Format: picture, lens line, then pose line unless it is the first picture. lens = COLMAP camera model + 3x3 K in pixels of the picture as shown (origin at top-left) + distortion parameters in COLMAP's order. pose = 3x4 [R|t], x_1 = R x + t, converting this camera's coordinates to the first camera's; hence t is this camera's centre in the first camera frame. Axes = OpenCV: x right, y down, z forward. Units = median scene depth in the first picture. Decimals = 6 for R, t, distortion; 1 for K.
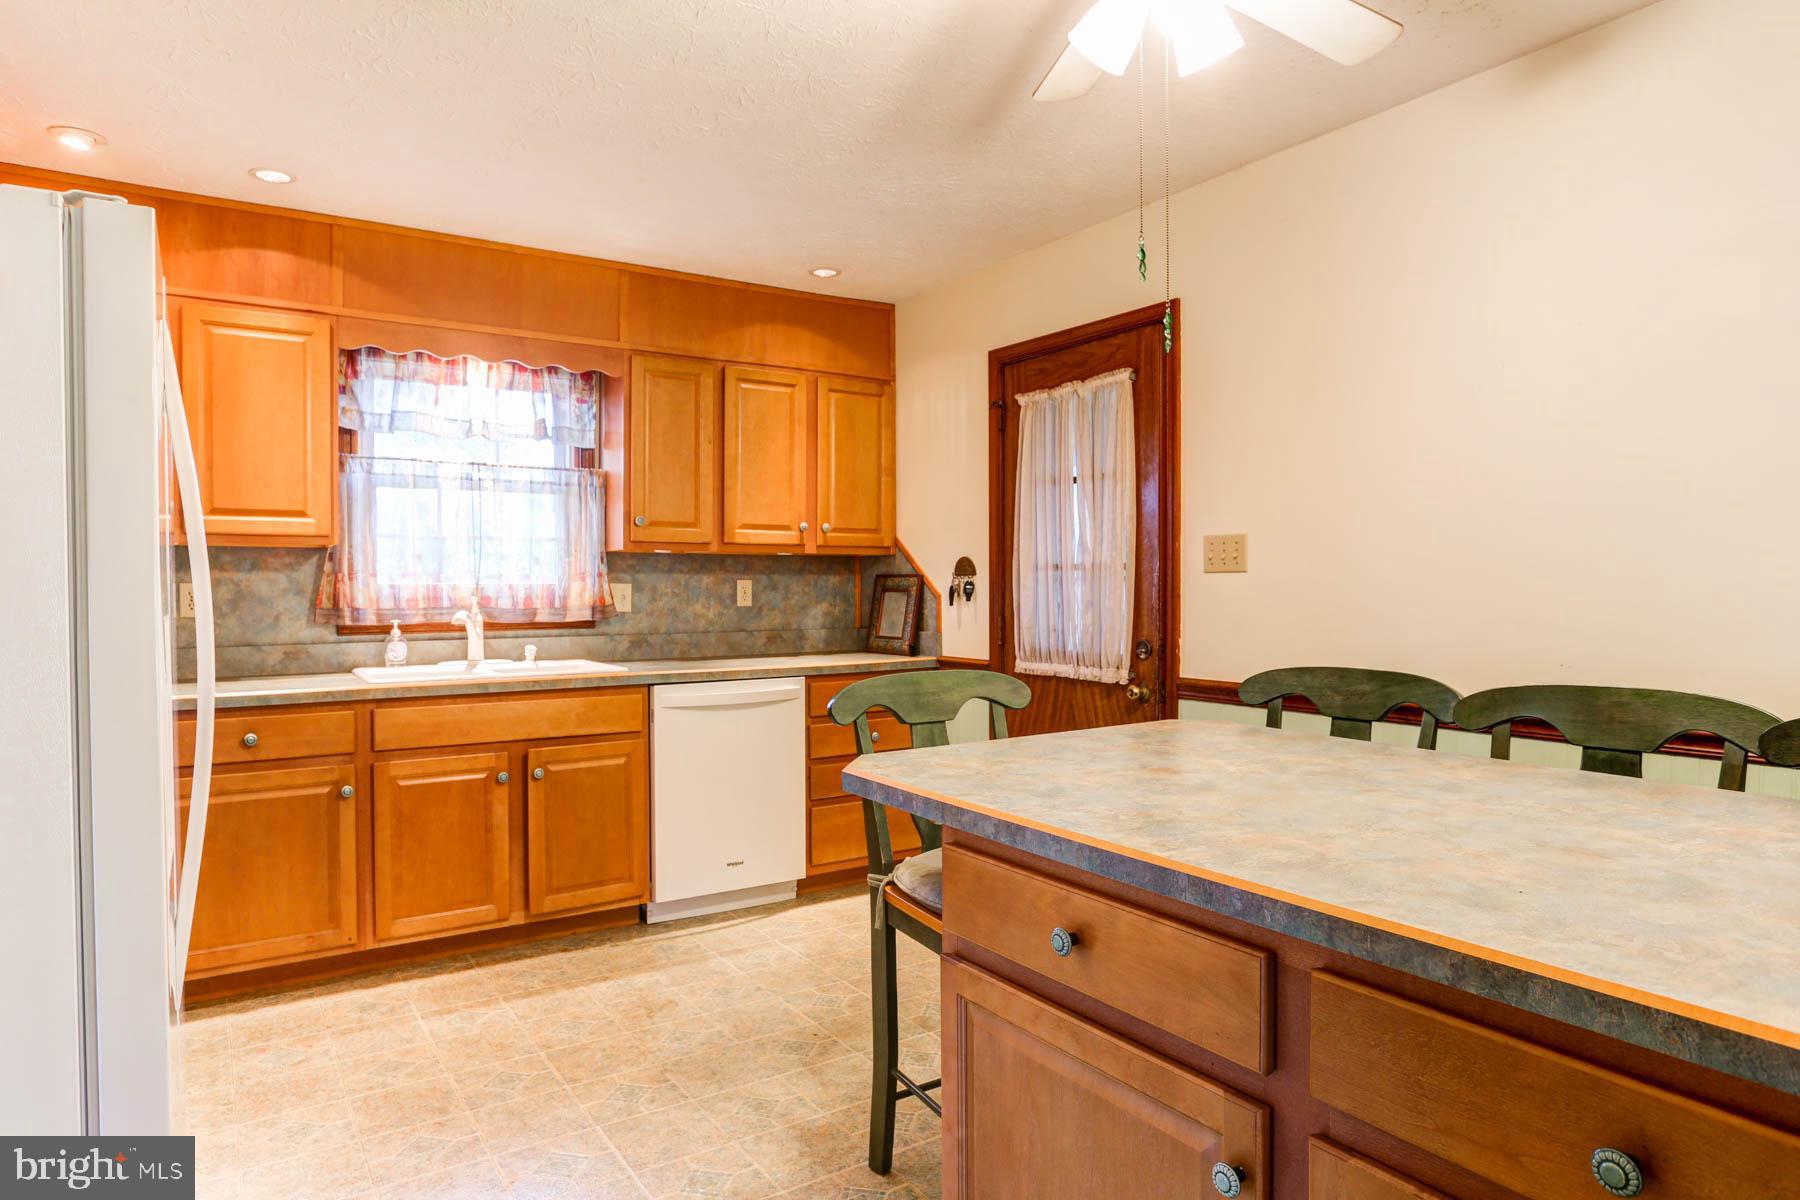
lens RADIAL K [[1104.1, 0, 878.0], [0, 1104.1, 591.7], [0, 0, 1]] dist [-0.028081, 0.006464]
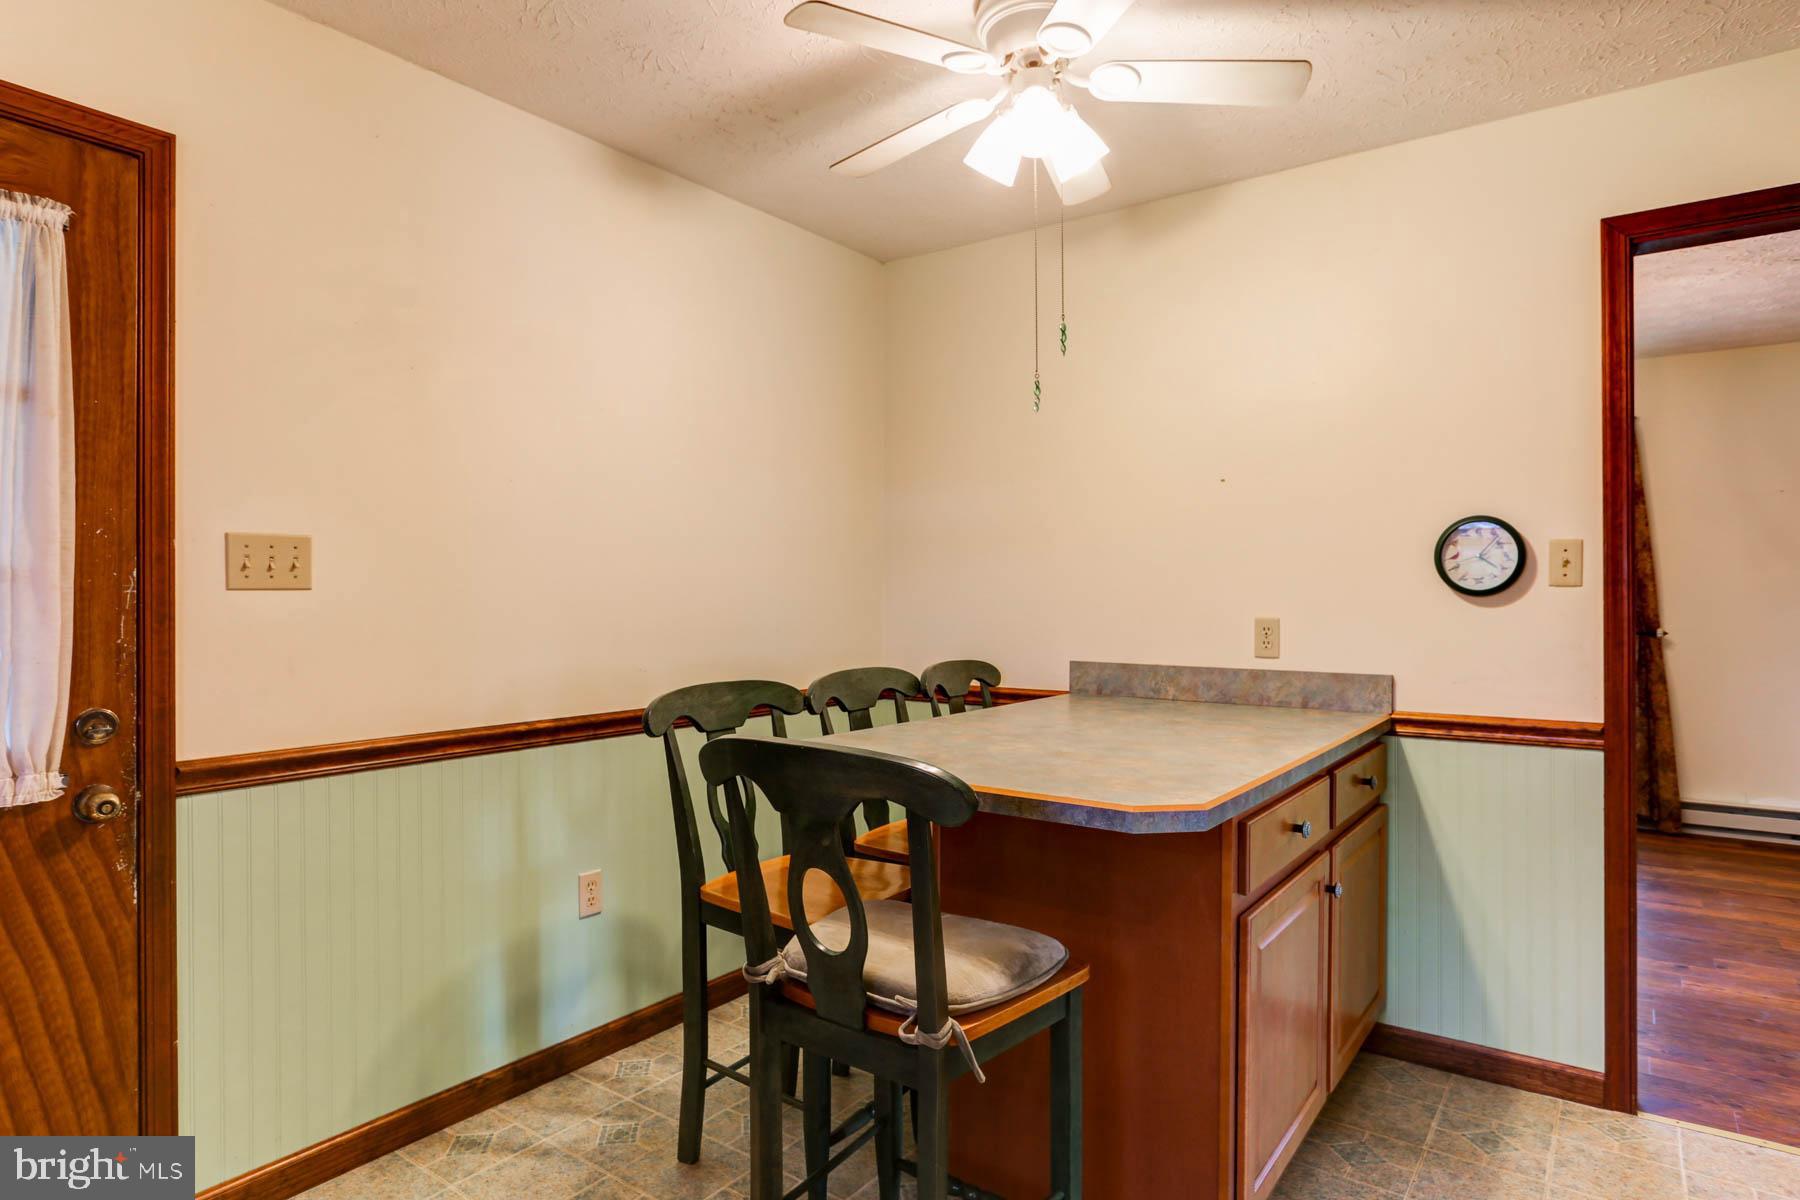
lens RADIAL K [[1036.8, 0, 904.1], [0, 1036.8, 593.2], [0, 0, 1]] dist [0.002961, -0.000195]
pose [[-0.373842, 0.007013, 0.927466, -0.350148], [0.011880, 0.999926, -0.002772, -0.007553], [-0.927416, 0.009982, -0.373898, 0.730415]]
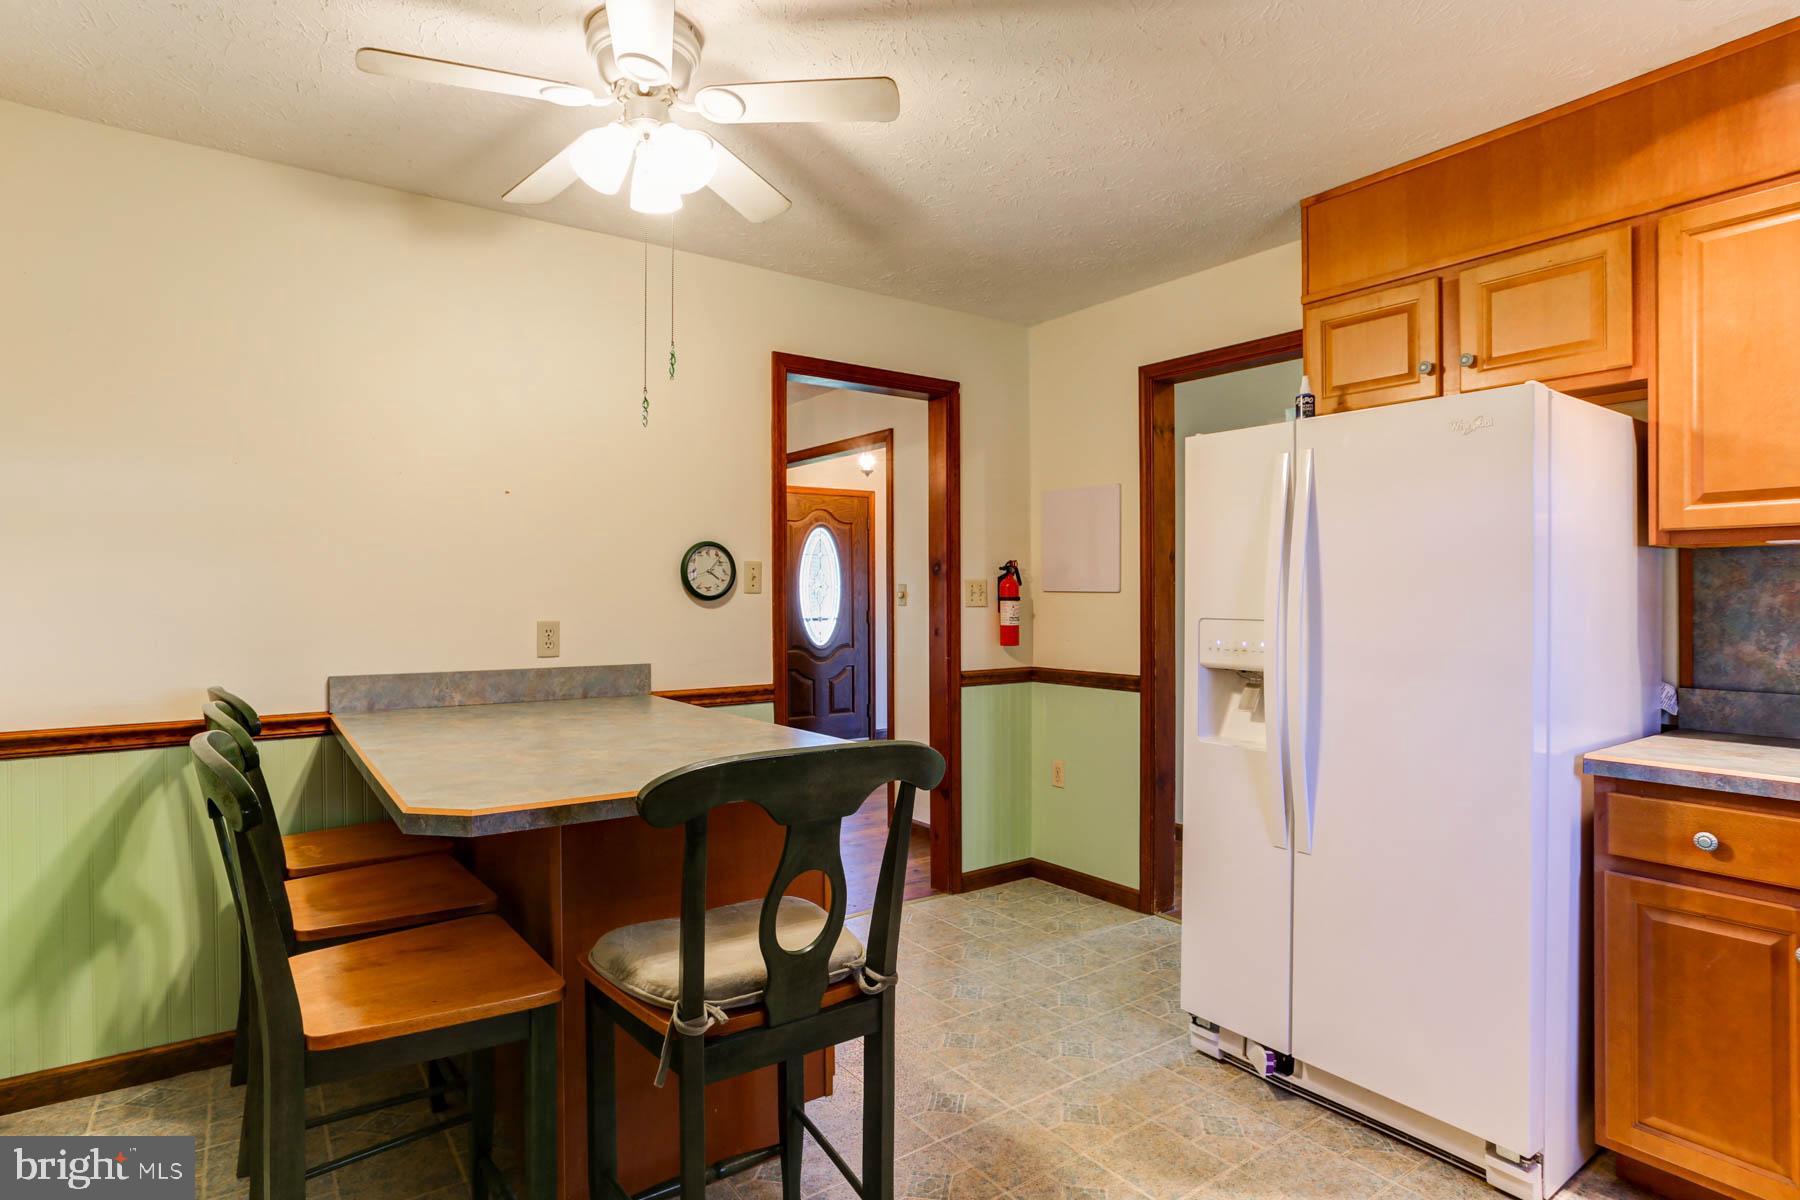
lens RADIAL K [[942.1, 0, 934.0], [0, 942.1, 602.9], [0, 0, 1]] dist [-0.049816, 0.021248]
pose [[-0.997402, 0.007763, -0.071612, 0.003427], [0.006512, 0.999822, 0.017680, -0.014399], [0.071737, 0.017167, -0.997276, 0.979990]]
